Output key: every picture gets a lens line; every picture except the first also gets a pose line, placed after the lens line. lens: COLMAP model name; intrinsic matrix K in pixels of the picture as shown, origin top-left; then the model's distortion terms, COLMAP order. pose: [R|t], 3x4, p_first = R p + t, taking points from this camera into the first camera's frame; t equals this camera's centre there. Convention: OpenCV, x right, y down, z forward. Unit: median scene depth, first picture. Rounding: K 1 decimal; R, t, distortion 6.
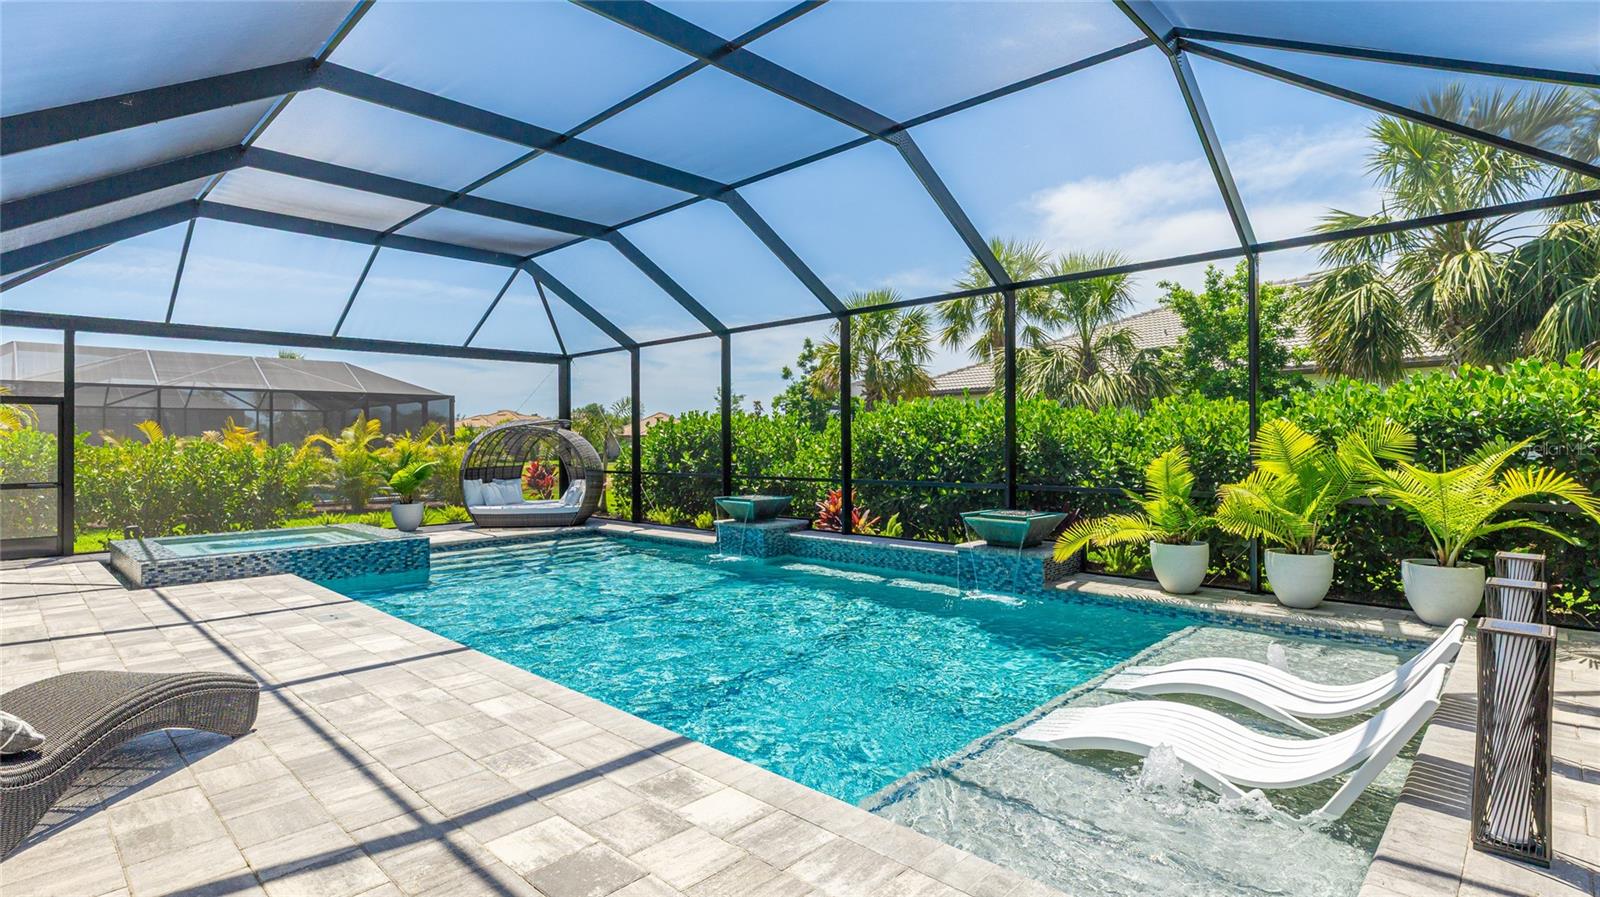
lens RADIAL K [[788.2, 0, 791.5], [0, 788.2, 441.9], [0, 0, 1]] dist [-0.000051, -0.000364]
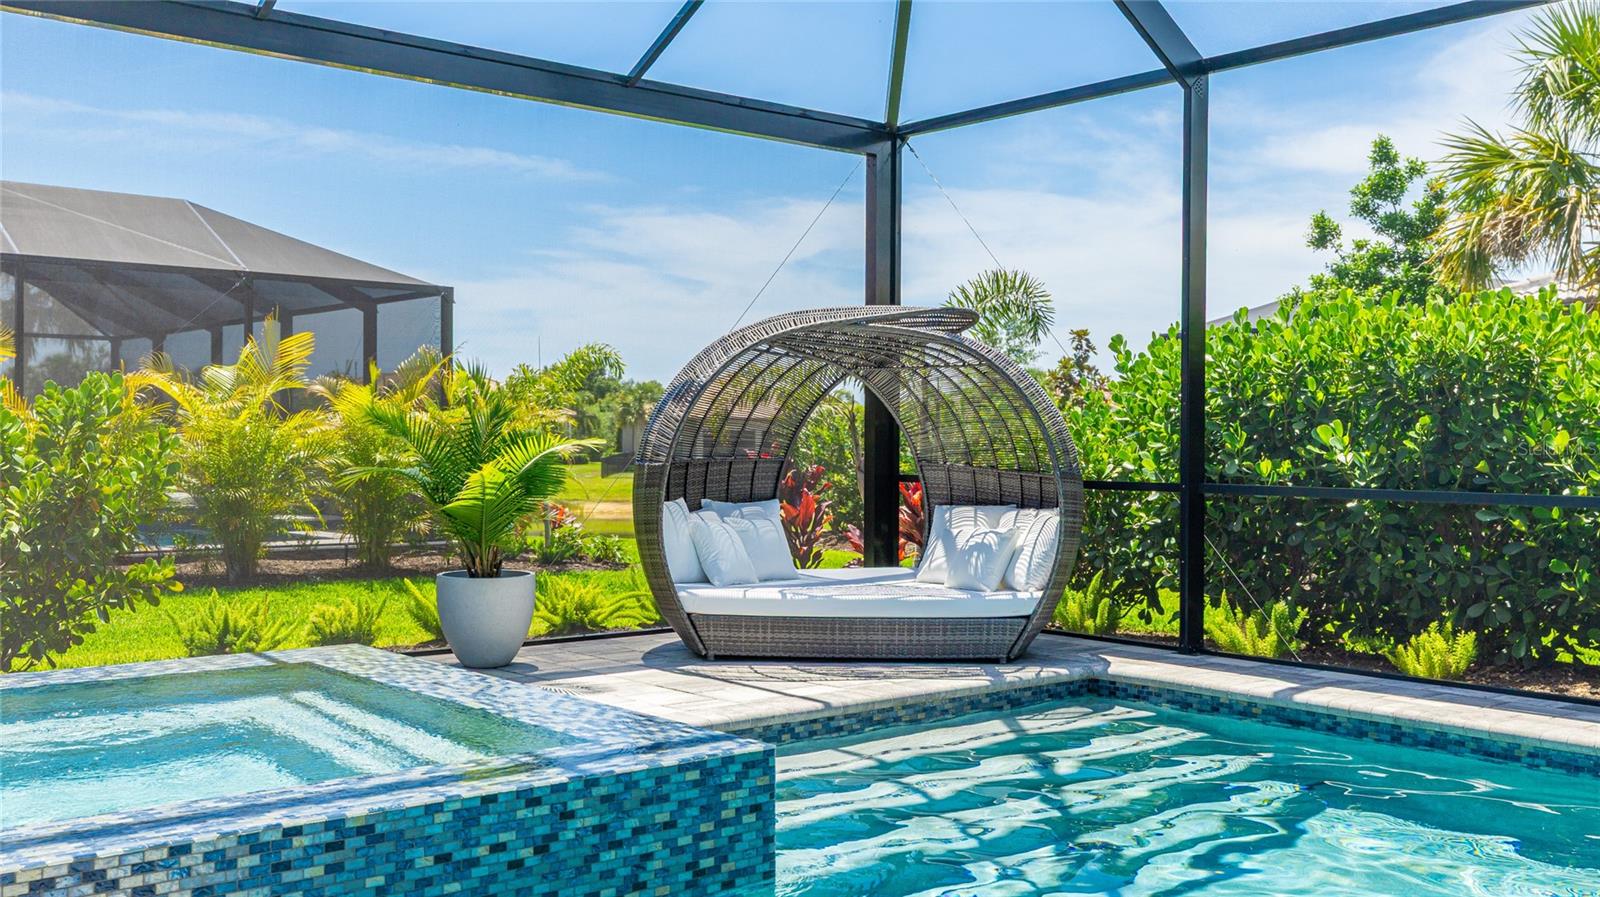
lens RADIAL K [[1574.6, 0, 800.0], [0, 1574.6, 448.5], [0, 0, 1]] dist [-0.001884, -0.007315]
pose [[0.995302, 0.014272, -0.095757, -0.279900], [-0.013799, 0.999889, 0.005592, 0.022113], [0.095826, -0.004245, 0.995389, 0.374056]]
